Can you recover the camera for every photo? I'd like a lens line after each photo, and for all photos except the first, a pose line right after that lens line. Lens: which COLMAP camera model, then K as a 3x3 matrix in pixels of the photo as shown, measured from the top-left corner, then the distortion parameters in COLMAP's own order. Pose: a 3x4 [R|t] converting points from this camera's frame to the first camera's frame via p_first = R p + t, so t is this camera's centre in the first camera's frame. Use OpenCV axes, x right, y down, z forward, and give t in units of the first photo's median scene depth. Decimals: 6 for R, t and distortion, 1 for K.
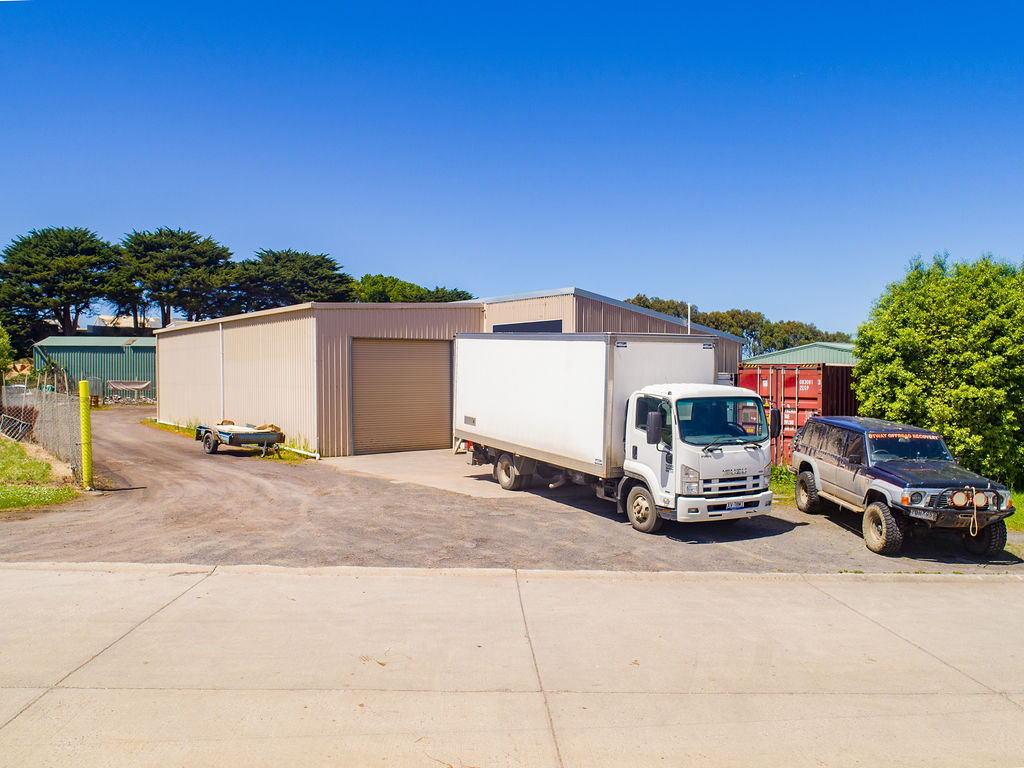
lens RADIAL K [[791.6, 0, 512.0], [0, 791.6, 384.0], [0, 0, 1]] dist [-0.012052, -0.003146]
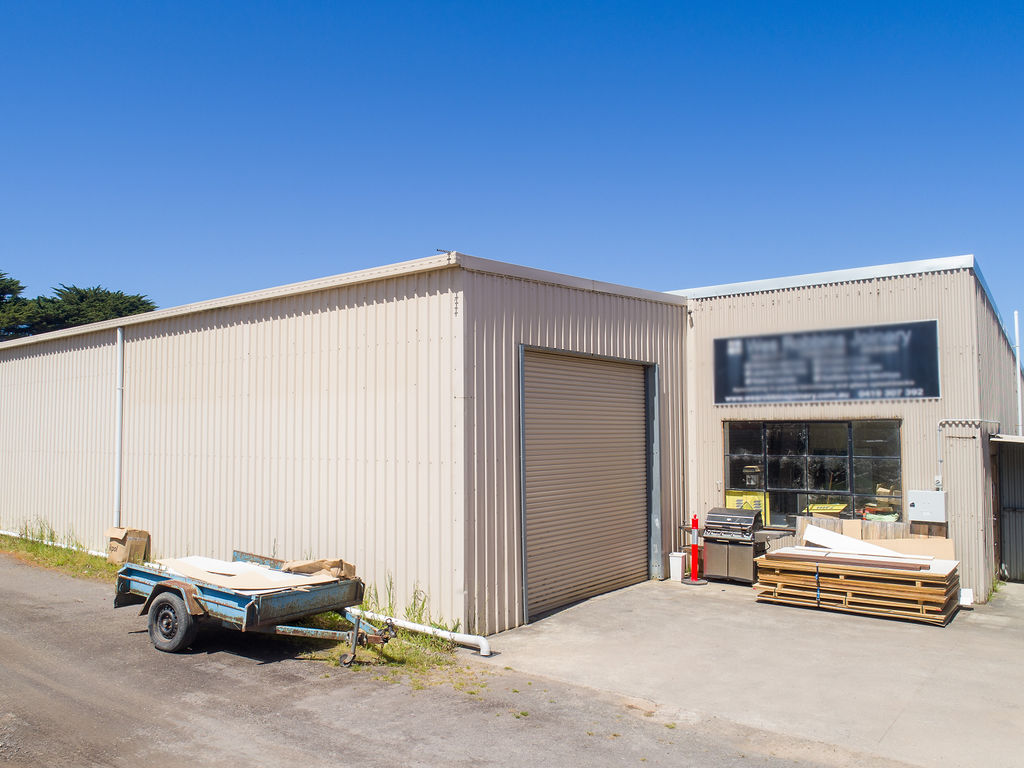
lens RADIAL K [[768.1, 0, 512.0], [0, 768.1, 384.0], [0, 0, 1]] dist [-0.000600, 0.000849]
pose [[0.969446, 0.015945, 0.244785, -0.368532], [0.002925, 0.997063, -0.076534, -0.006742], [-0.245287, 0.074911, 0.966552, 0.709628]]
